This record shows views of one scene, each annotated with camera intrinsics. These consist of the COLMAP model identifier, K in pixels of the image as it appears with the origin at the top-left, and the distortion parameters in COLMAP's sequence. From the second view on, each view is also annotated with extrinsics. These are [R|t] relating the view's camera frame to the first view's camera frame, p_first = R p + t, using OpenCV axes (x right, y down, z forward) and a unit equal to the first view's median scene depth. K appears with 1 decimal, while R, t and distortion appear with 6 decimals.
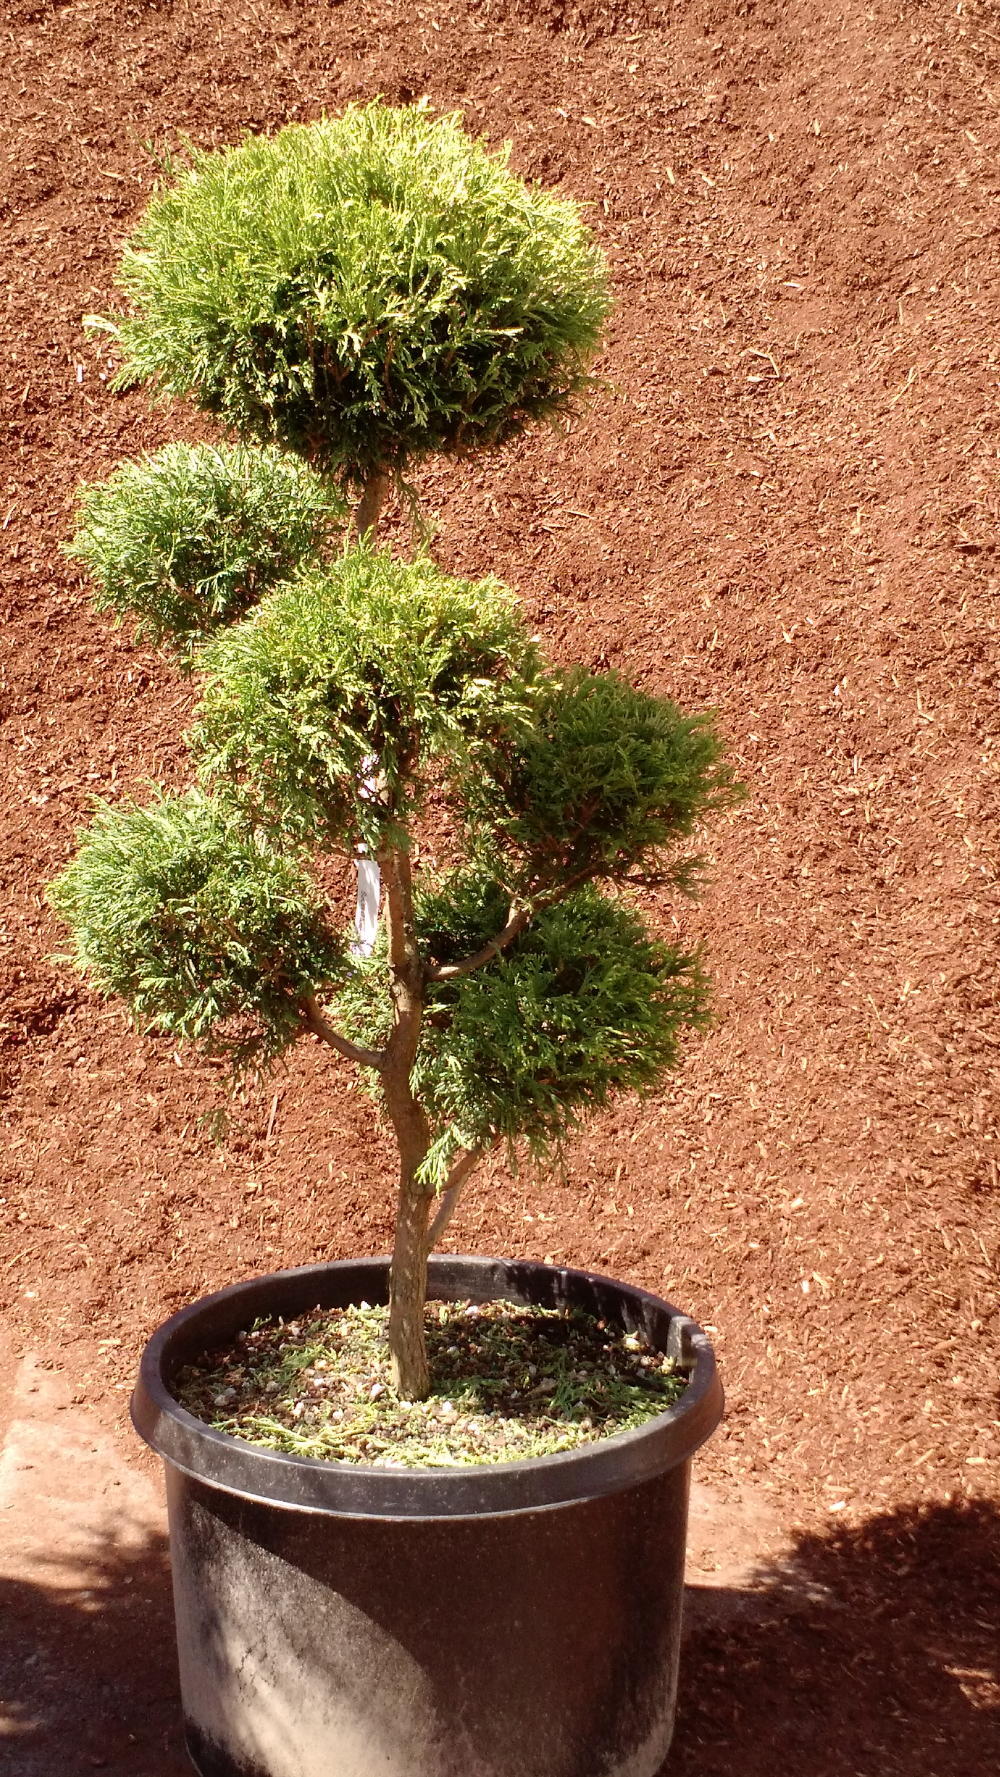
lens RADIAL K [[3051.9, 0, 515.2], [0, 3051.9, 896.3], [0, 0, 1]] dist [0.102815, -0.057018]
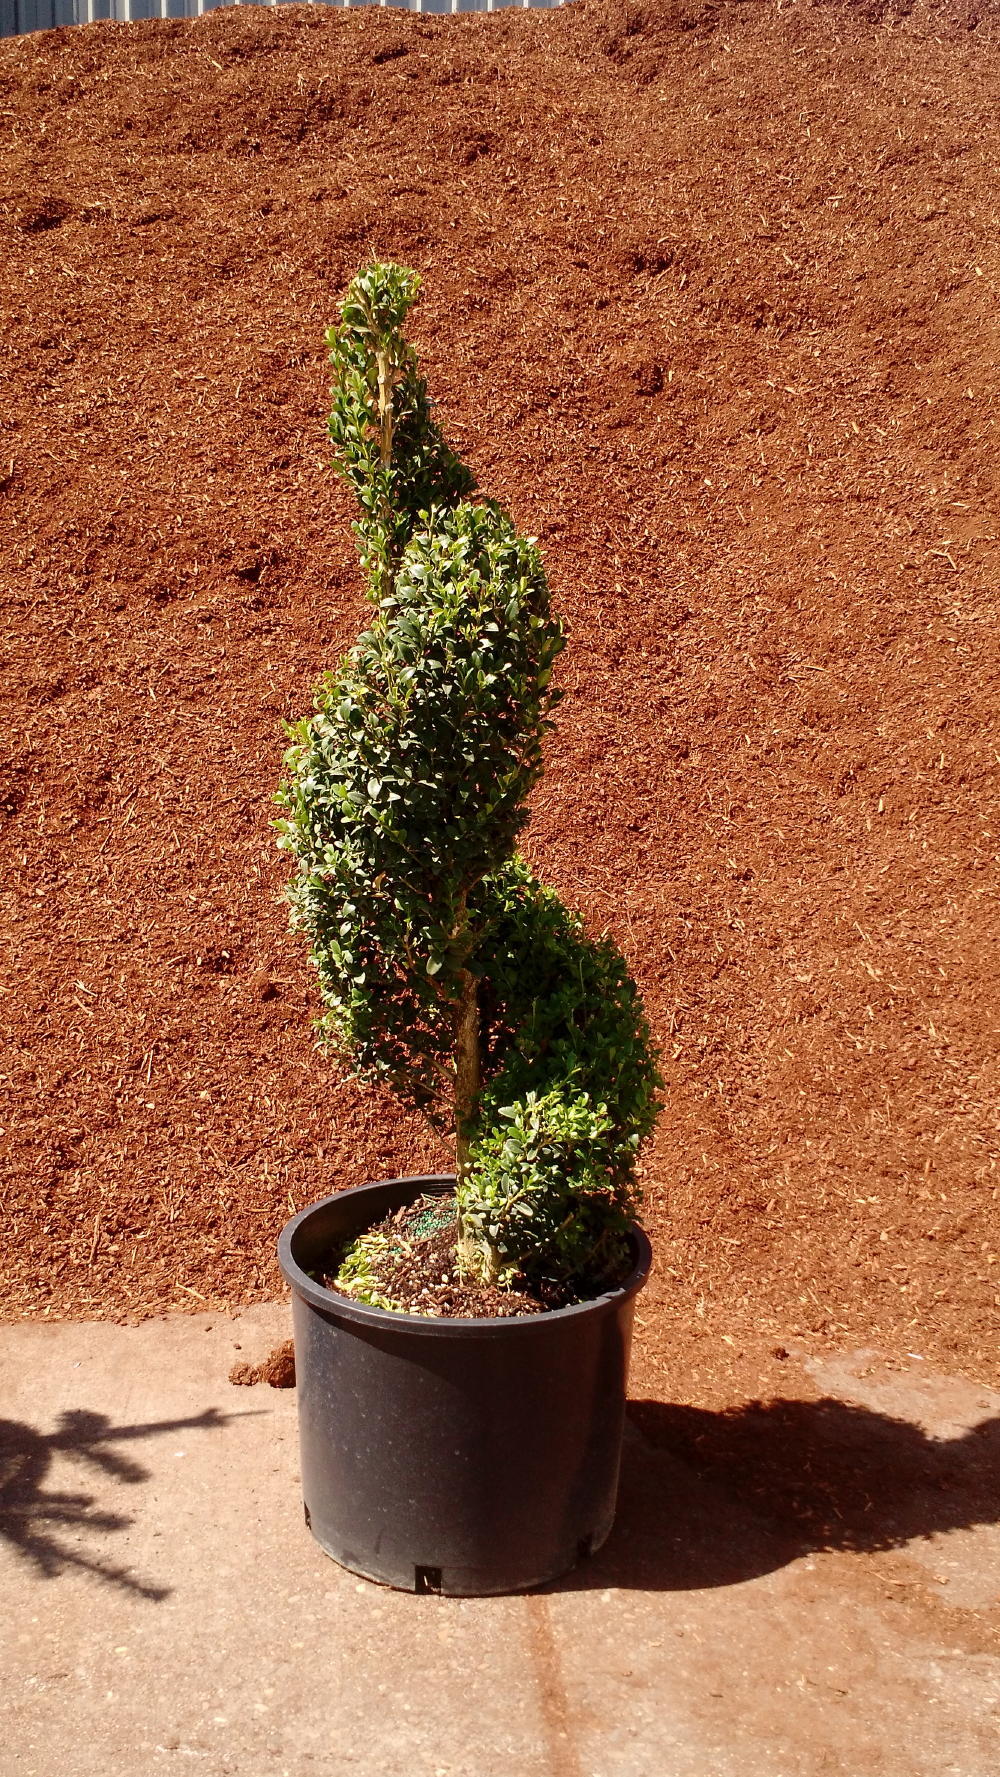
lens RADIAL K [[1885.9, 0, 506.0], [0, 1885.9, 886.8], [0, 0, 1]] dist [0.142998, -0.376135]
pose [[0.999828, 0.008557, 0.016452, -0.141982], [-0.008380, 0.999906, -0.010835, -0.017248], [-0.016544, 0.010695, 0.999806, 0.159090]]
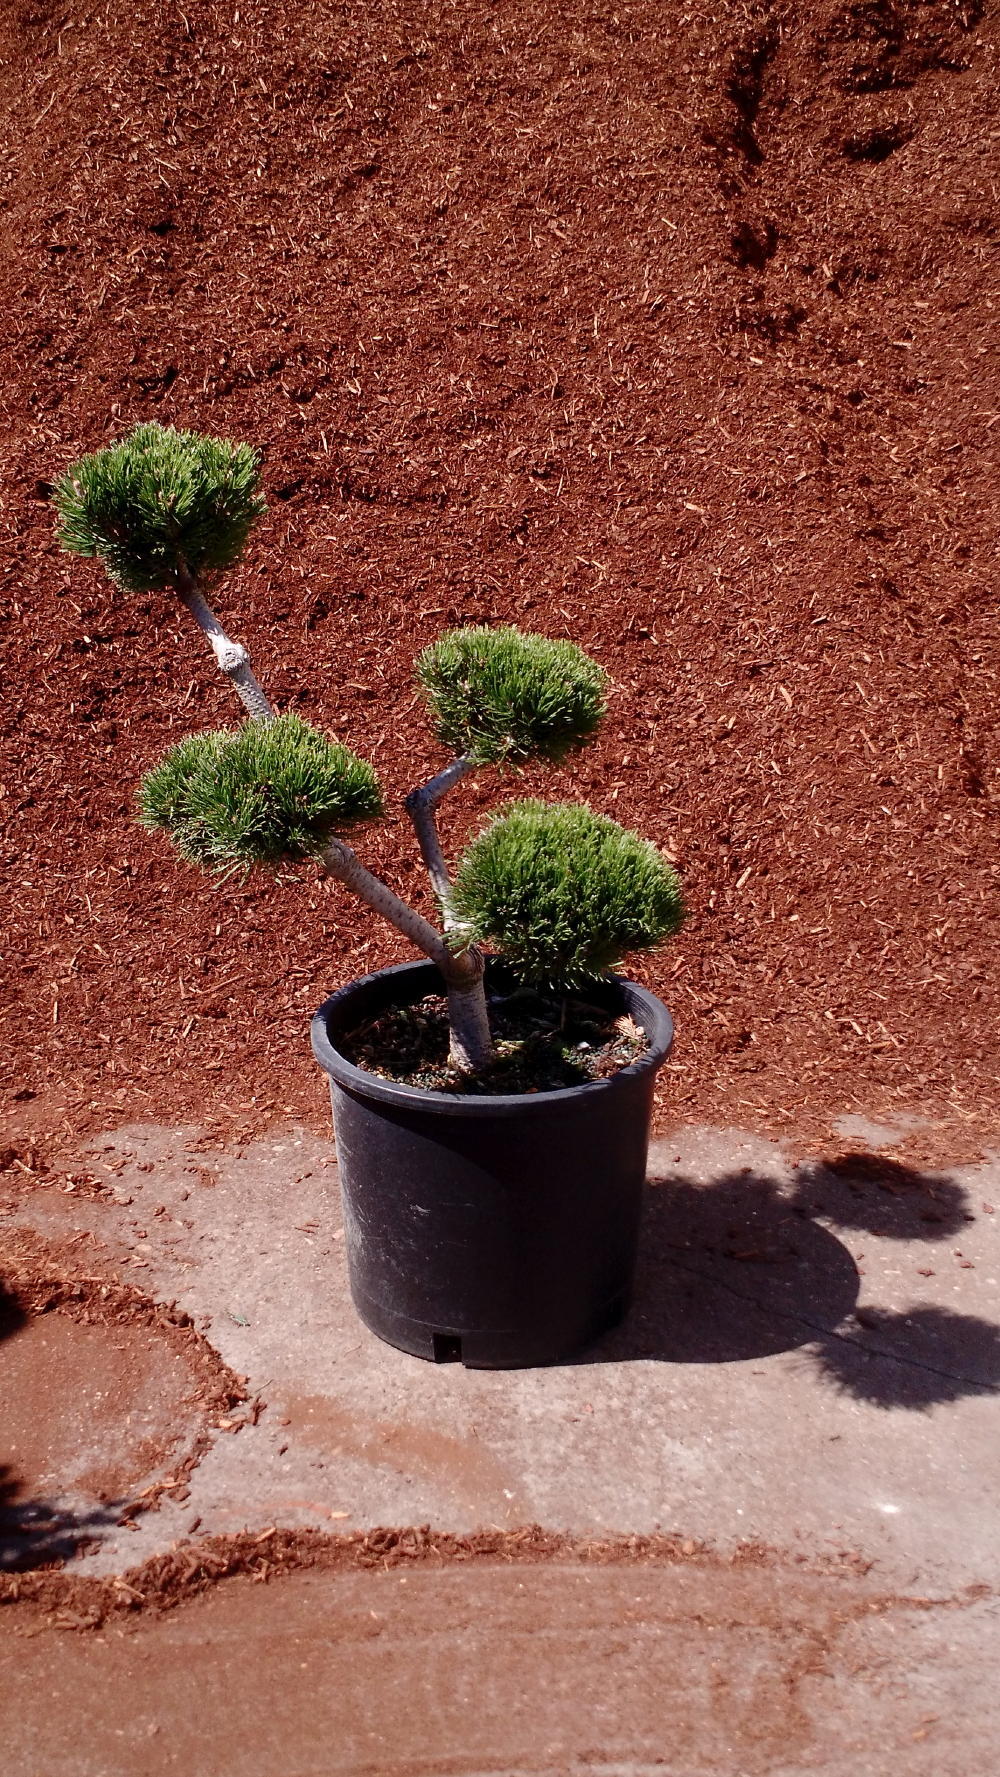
lens RADIAL K [[2211.8, 0, 505.3], [0, 2211.8, 885.8], [0, 0, 1]] dist [0.161742, -0.444894]
pose [[0.999183, -0.016882, 0.036713, 0.280305], [0.011483, 0.989719, 0.142566, 0.007123], [-0.038742, -0.142028, 0.989104, 0.111857]]
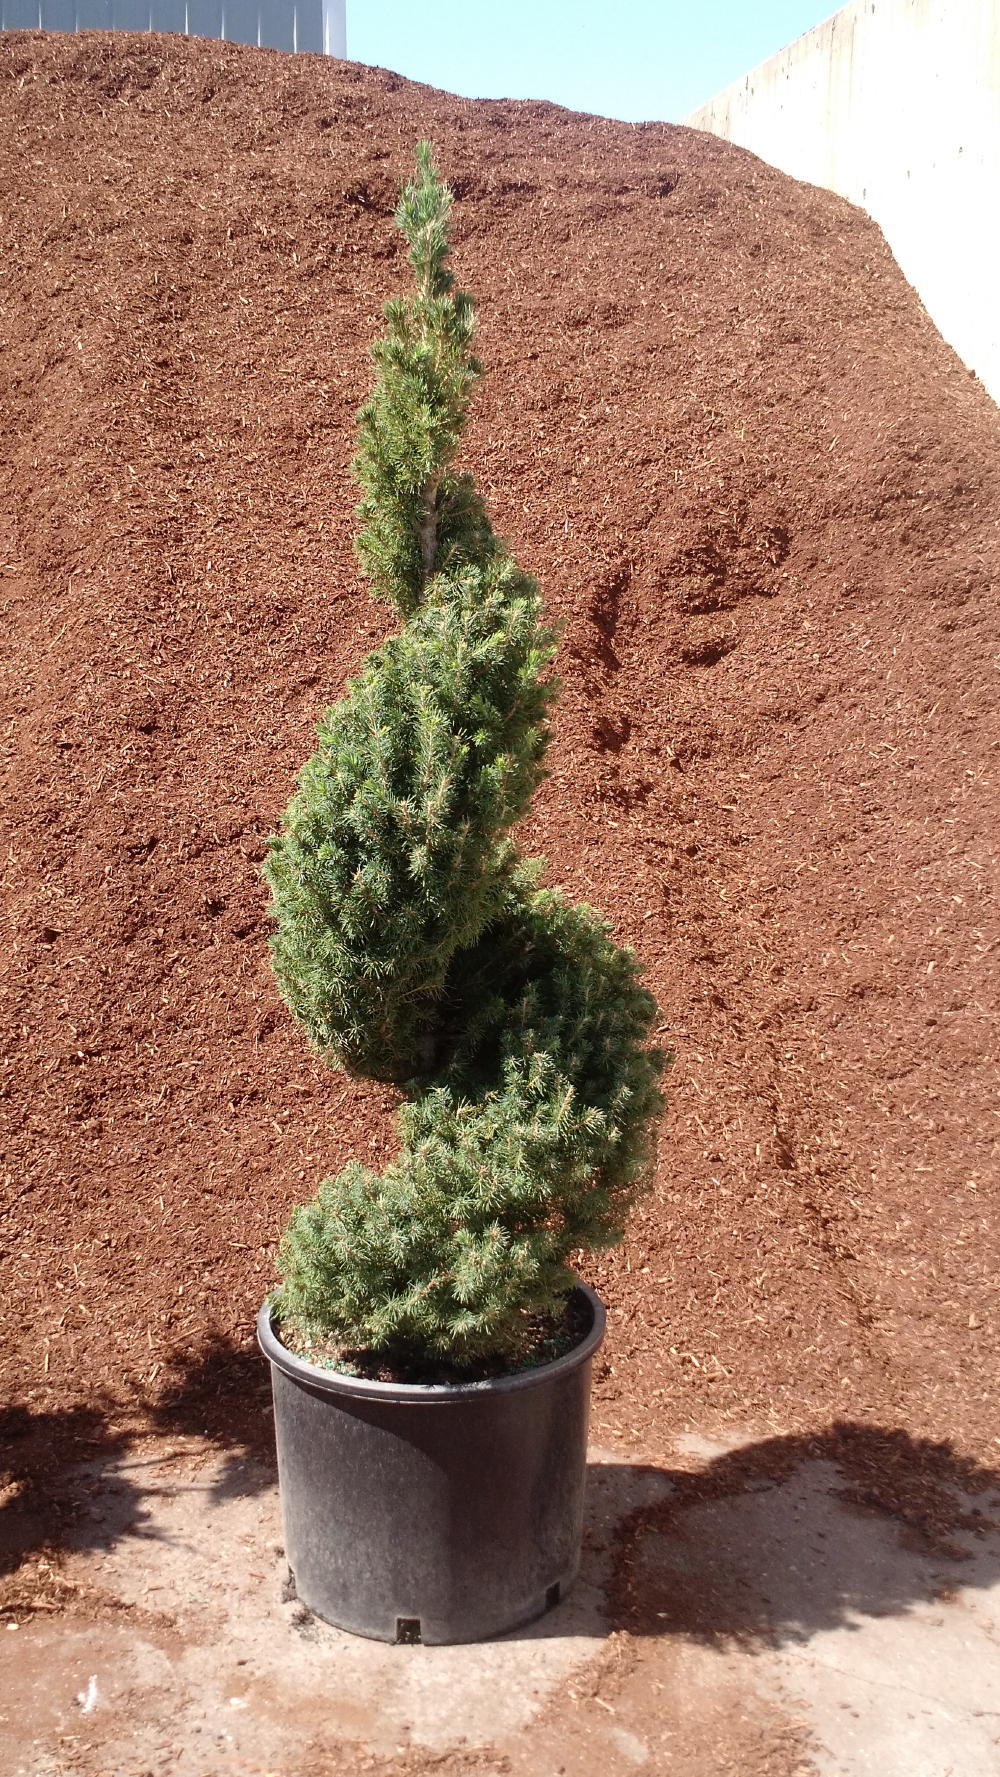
lens RADIAL K [[1985.7, 0, 507.7], [0, 1985.7, 884.7], [0, 0, 1]] dist [0.151074, -0.418799]
pose [[0.997706, -0.025398, 0.062754, 0.296939], [0.027196, 0.999239, -0.027972, -0.012550], [-0.061996, 0.029615, 0.997637, 0.017352]]
